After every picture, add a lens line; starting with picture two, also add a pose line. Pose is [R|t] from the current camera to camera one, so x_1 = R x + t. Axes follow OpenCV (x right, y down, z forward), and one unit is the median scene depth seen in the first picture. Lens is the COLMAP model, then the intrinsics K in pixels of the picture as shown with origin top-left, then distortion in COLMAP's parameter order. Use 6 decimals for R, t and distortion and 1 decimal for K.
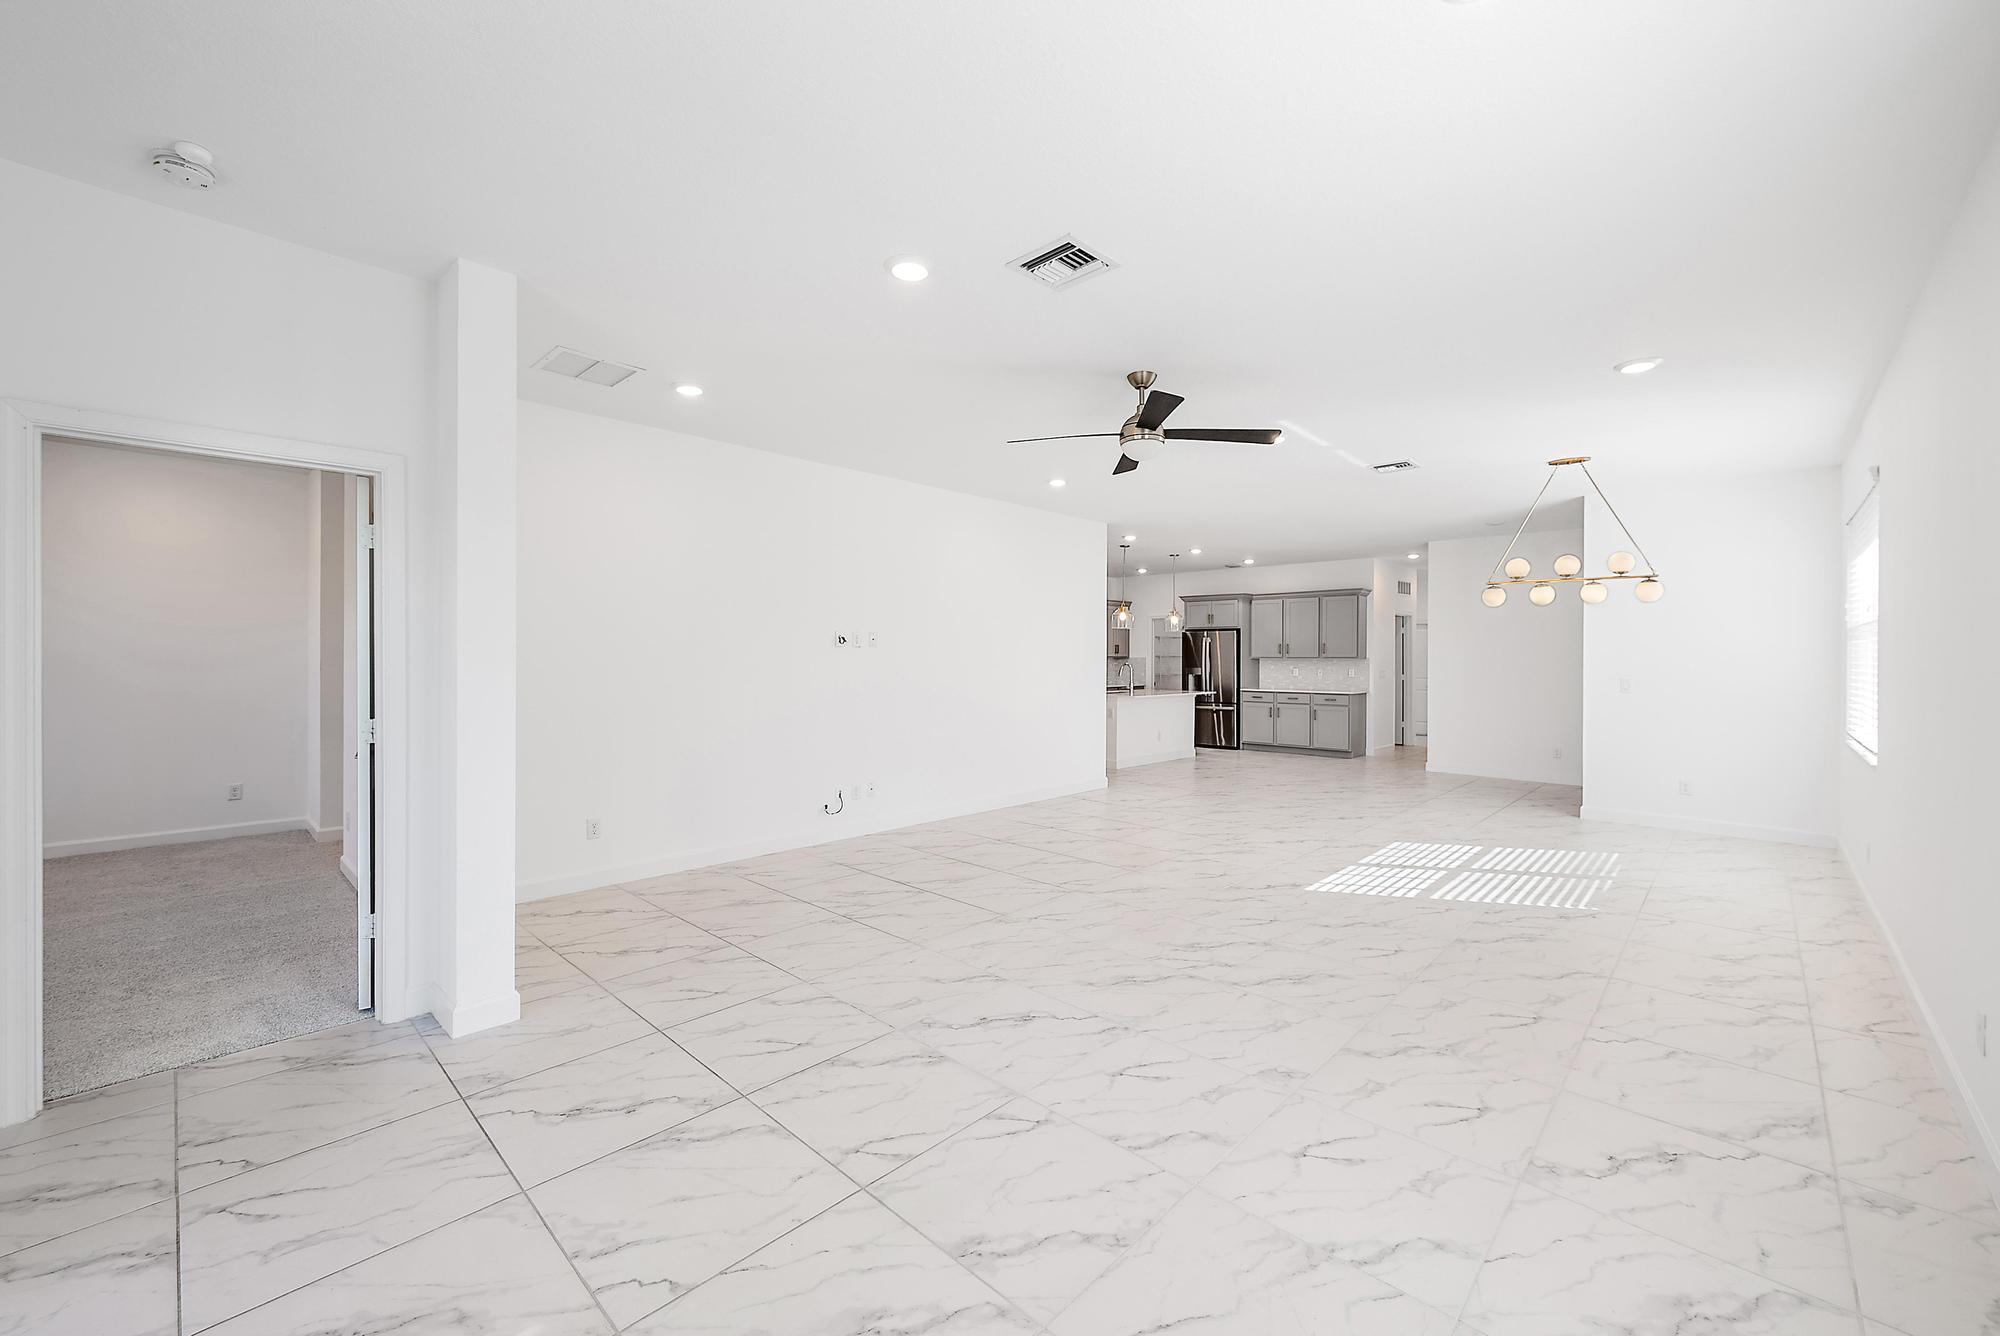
lens RADIAL K [[780.1, 0, 1000.9], [0, 780.1, 665.7], [0, 0, 1]] dist [0.000204, -0.000007]
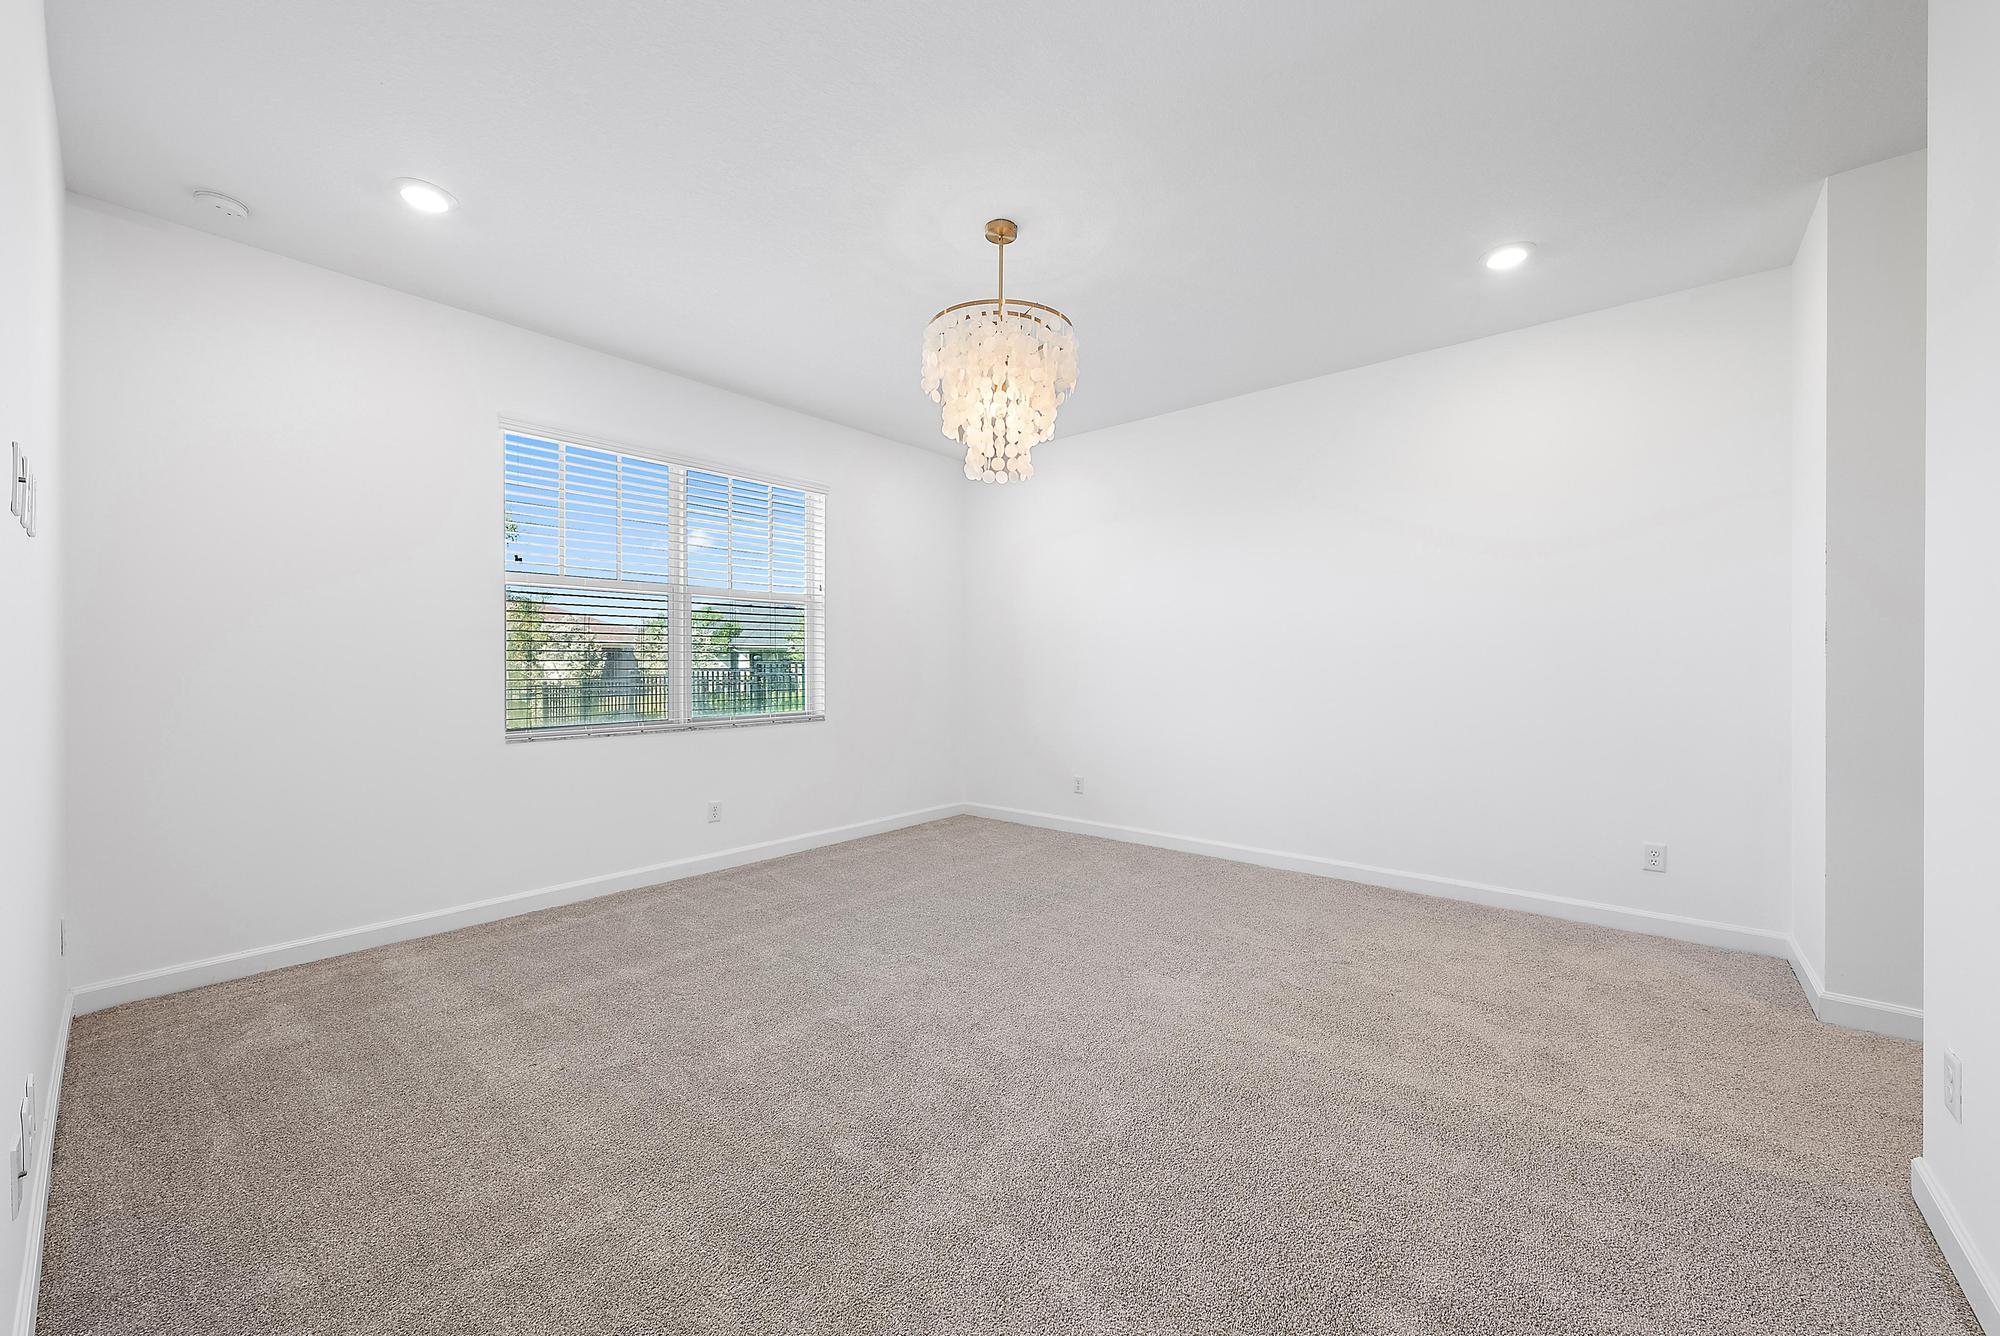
lens RADIAL K [[757.7, 0, 999.2], [0, 757.7, 661.7], [0, 0, 1]] dist [-0.000303, -0.000026]
pose [[0.059270, -0.000654, -0.998242, -0.446530], [-0.002041, 0.999998, -0.000776, 0.017268], [0.998240, 0.002084, 0.059268, 0.478318]]
